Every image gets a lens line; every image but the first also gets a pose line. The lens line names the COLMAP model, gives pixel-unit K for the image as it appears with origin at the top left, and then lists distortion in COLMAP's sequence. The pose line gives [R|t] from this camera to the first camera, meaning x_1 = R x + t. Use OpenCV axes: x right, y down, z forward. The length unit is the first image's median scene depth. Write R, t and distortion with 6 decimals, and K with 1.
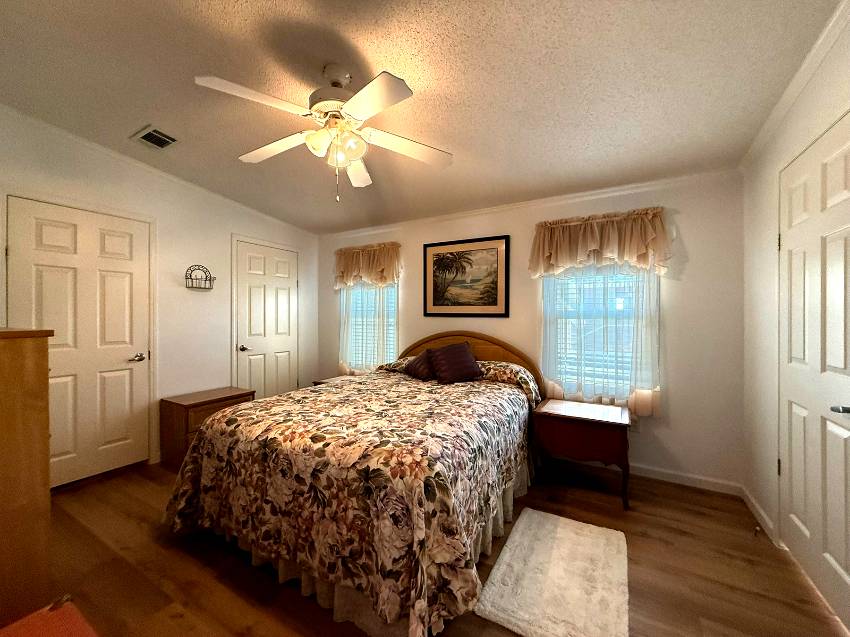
lens RADIAL K [[339.8, 0, 422.7], [0, 339.8, 317.6], [0, 0, 1]] dist [0.000954, 0.000031]
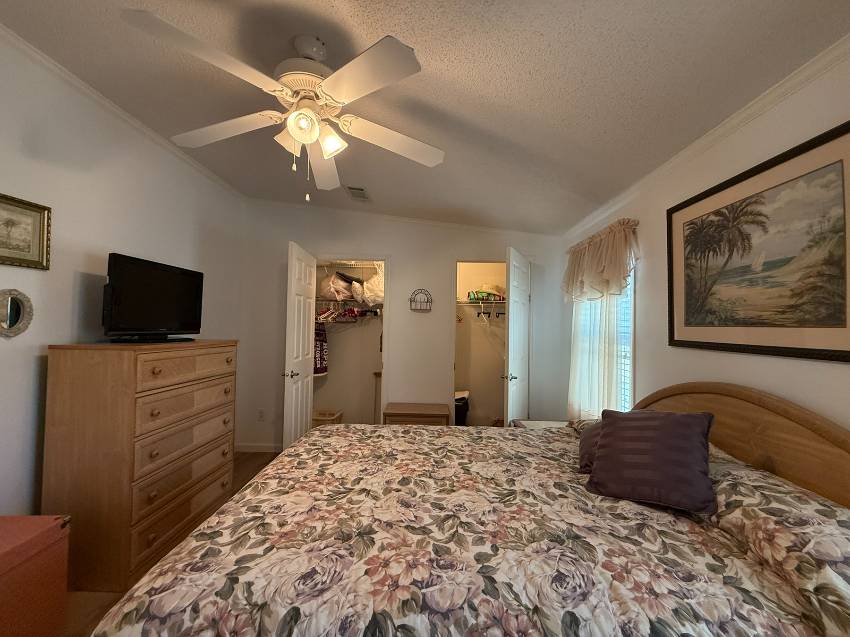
lens RADIAL K [[334.9, 0, 425.0], [0, 334.9, 318.5], [0, 0, 1]] dist [-0.000130, 0.000132]
pose [[0.472083, -0.014435, -0.881436, 0.552146], [-0.015819, 0.999566, -0.024842, -0.051762], [0.881412, 0.025671, 0.471650, 0.825114]]
